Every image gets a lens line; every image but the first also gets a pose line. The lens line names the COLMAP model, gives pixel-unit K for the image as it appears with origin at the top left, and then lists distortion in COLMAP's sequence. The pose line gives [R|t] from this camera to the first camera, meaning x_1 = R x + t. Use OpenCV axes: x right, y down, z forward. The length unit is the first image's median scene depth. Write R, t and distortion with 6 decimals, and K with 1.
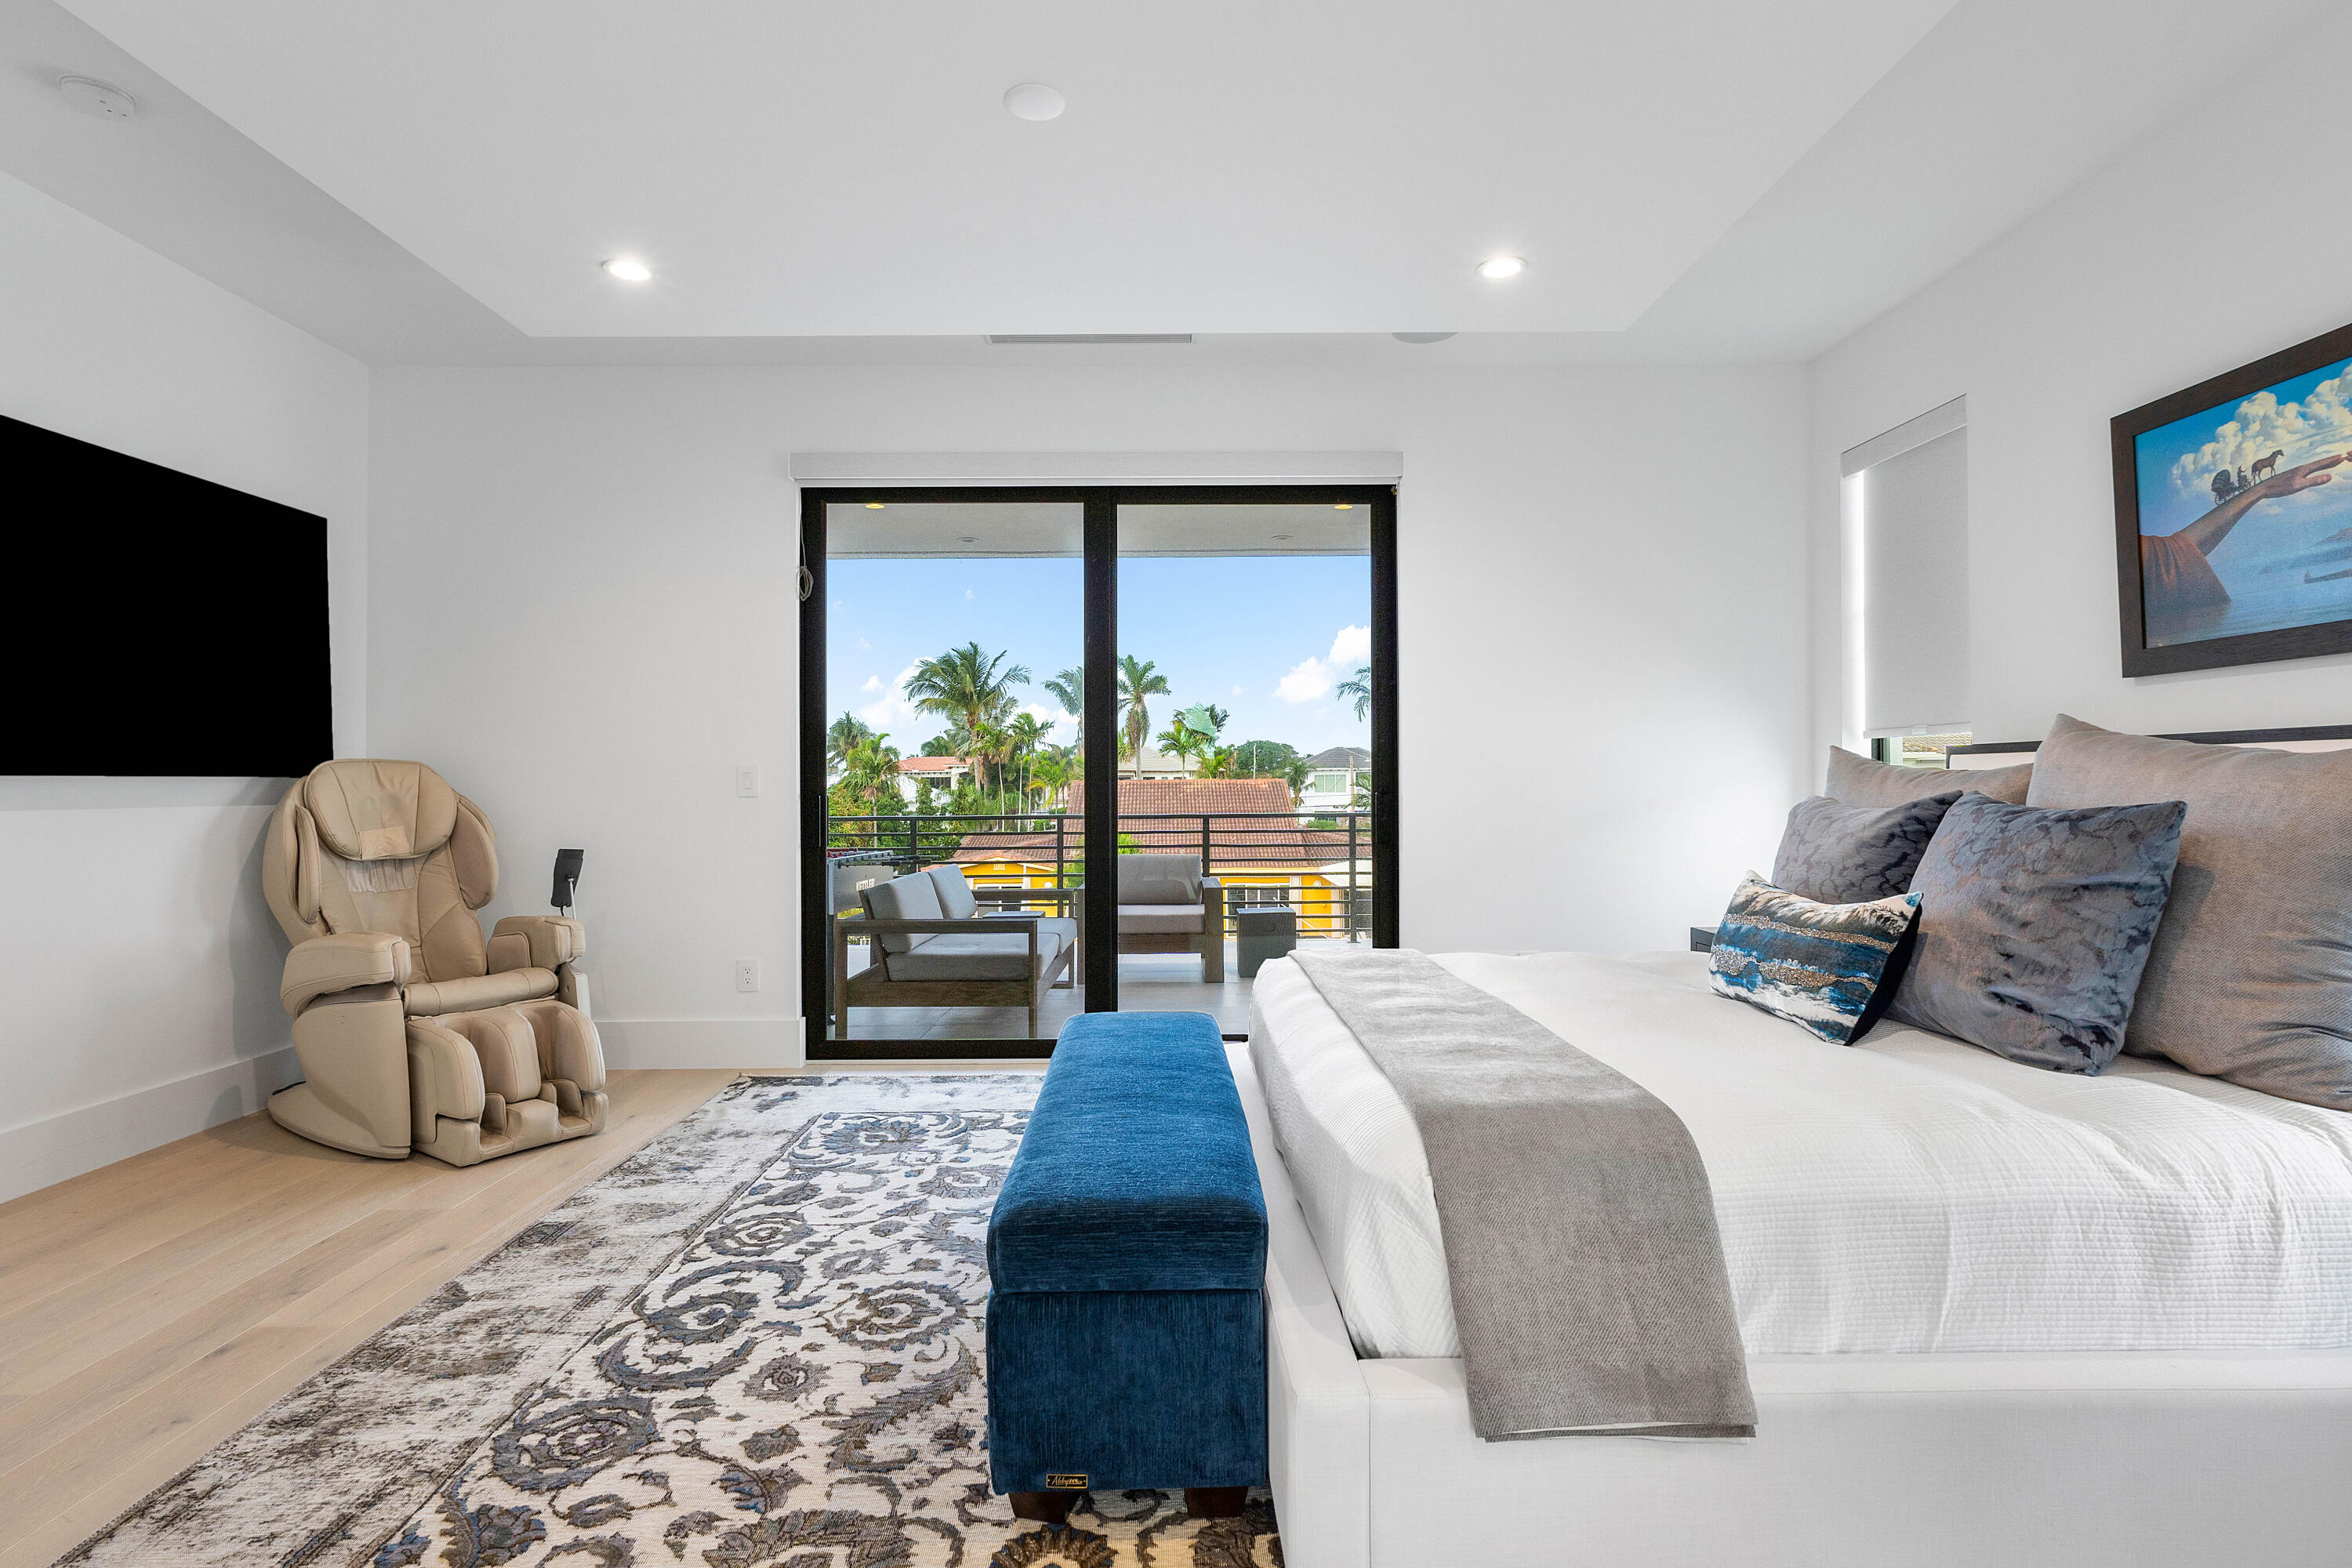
lens RADIAL K [[1205.6, 0, 1176.7], [0, 1205.6, 774.0], [0, 0, 1]] dist [0.002616, 0.000335]
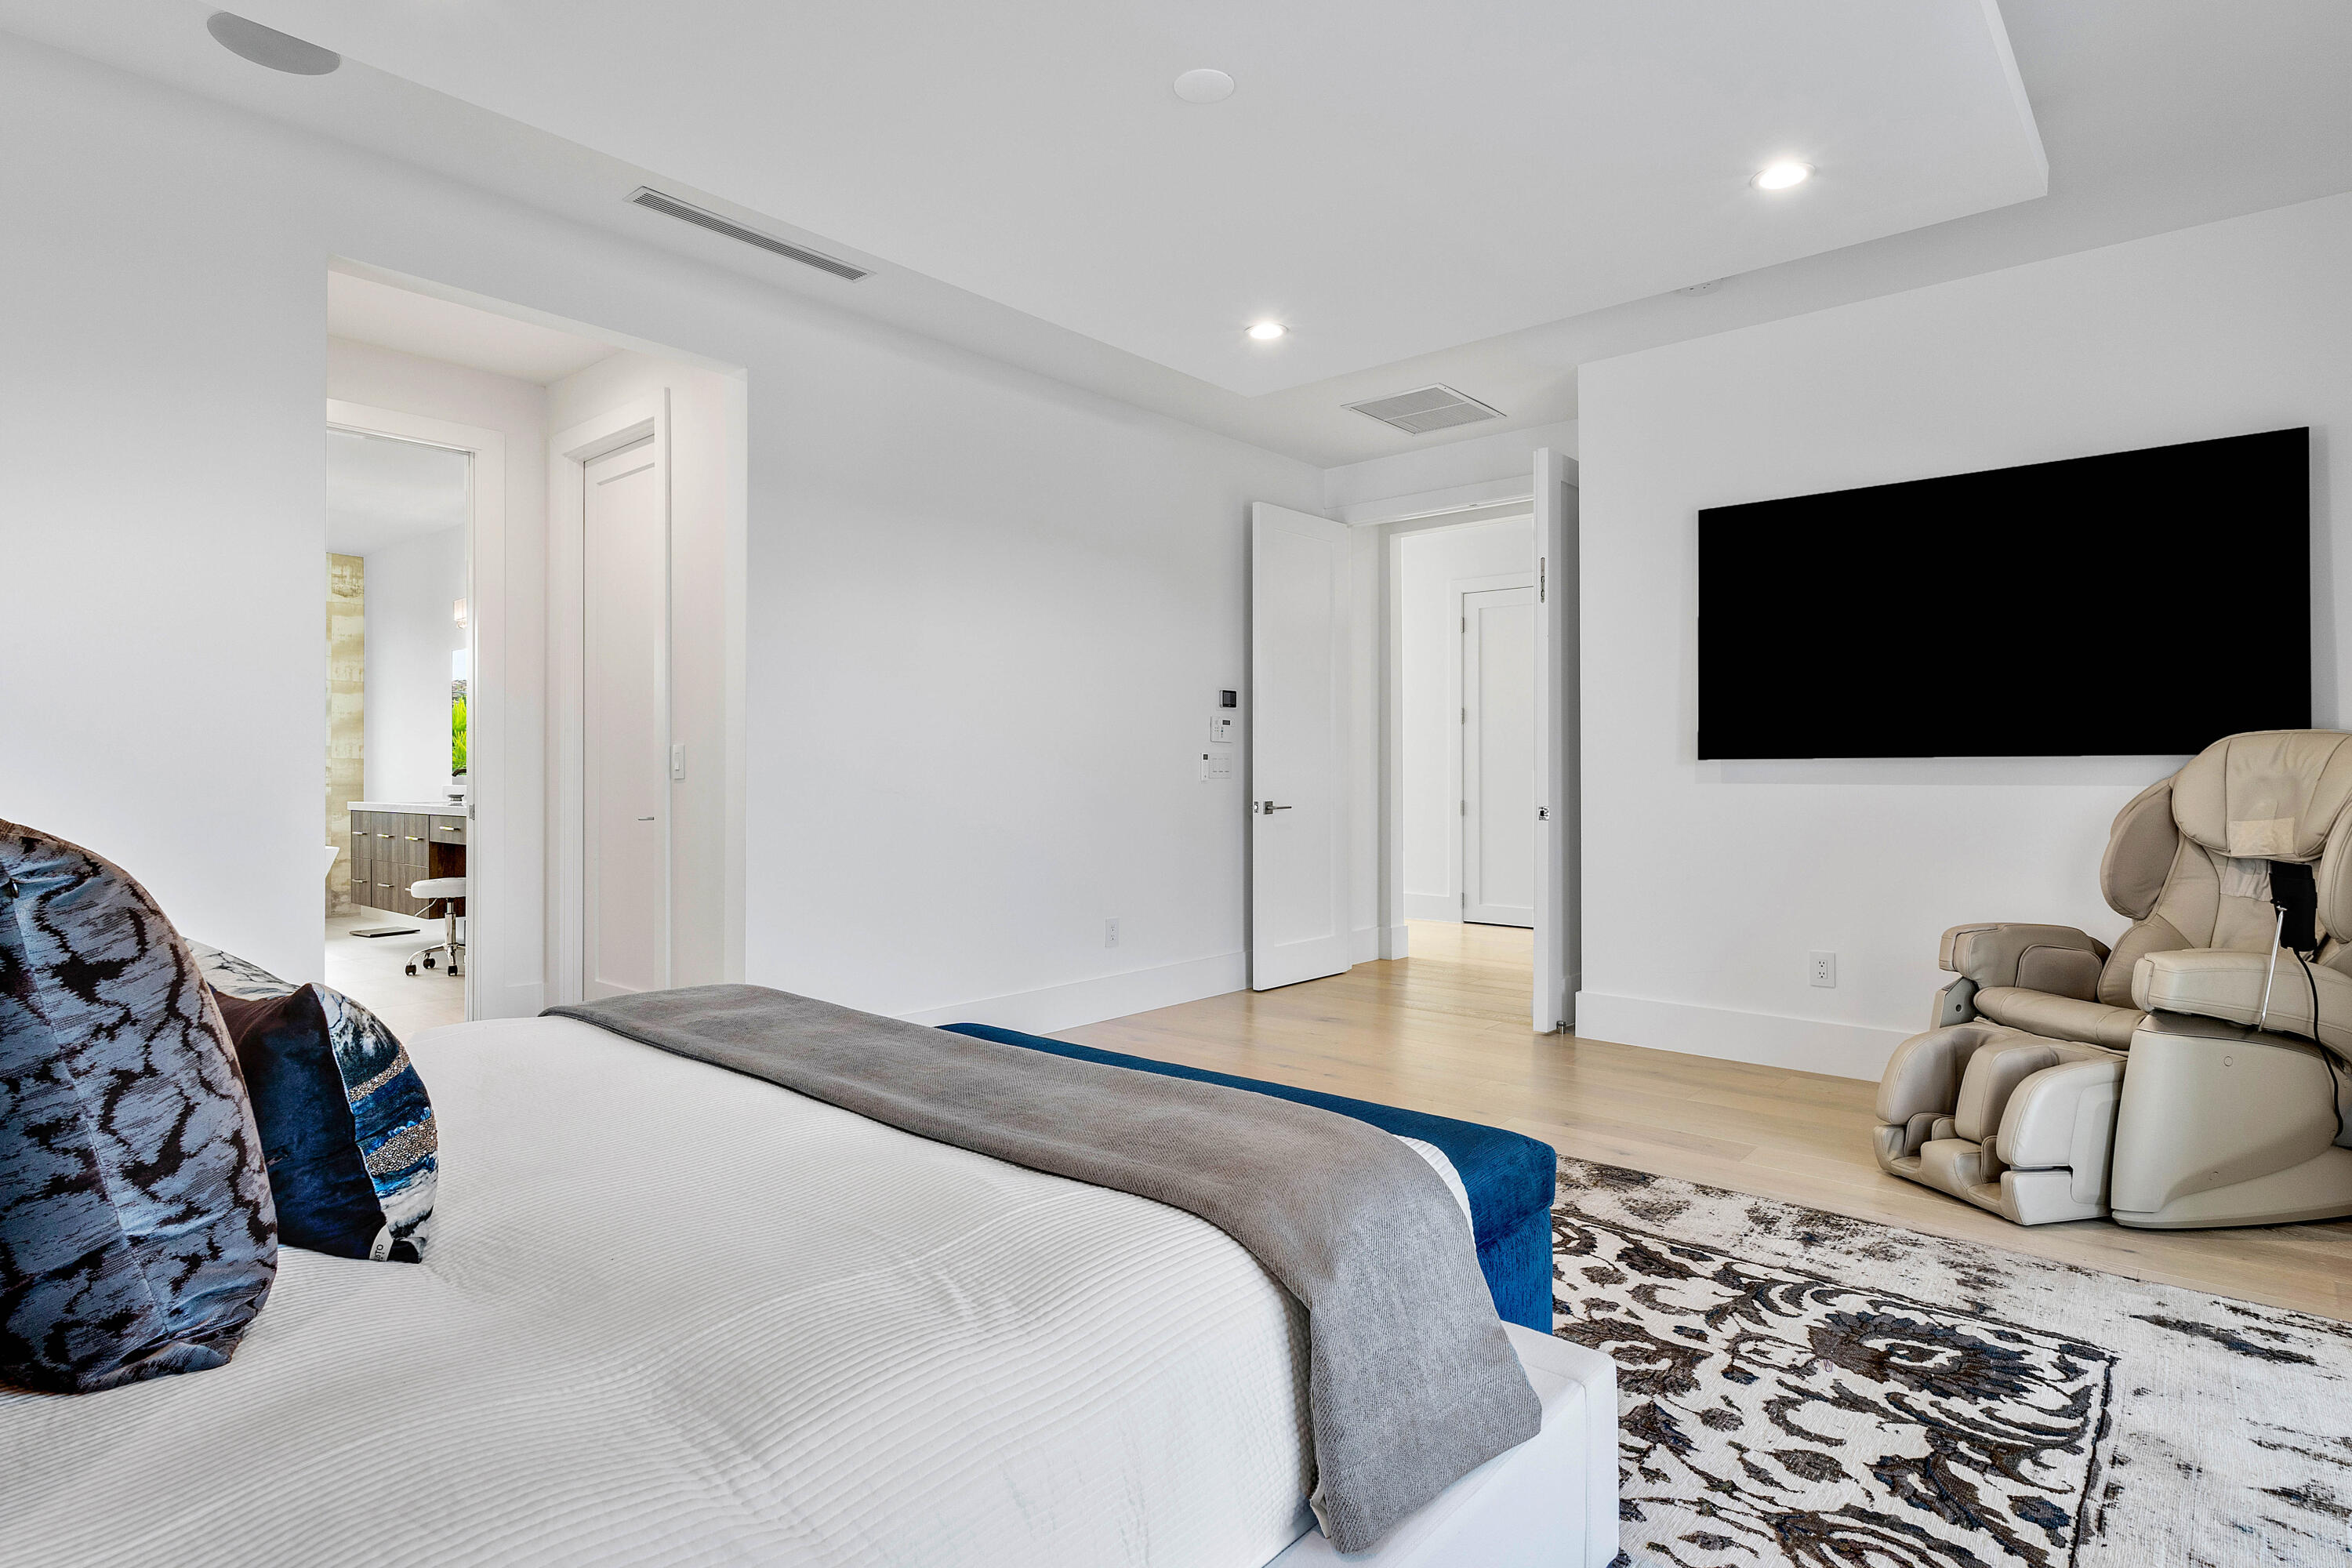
lens RADIAL K [[1205.6, 0, 1174.6], [0, 1205.6, 778.9], [0, 0, 1]] dist [0.002616, 0.000335]
pose [[-0.662699, 0.006544, -0.748858, 0.405631], [0.004268, 0.999979, 0.004961, 0.012320], [0.748874, 0.000092, -0.662712, 1.039198]]
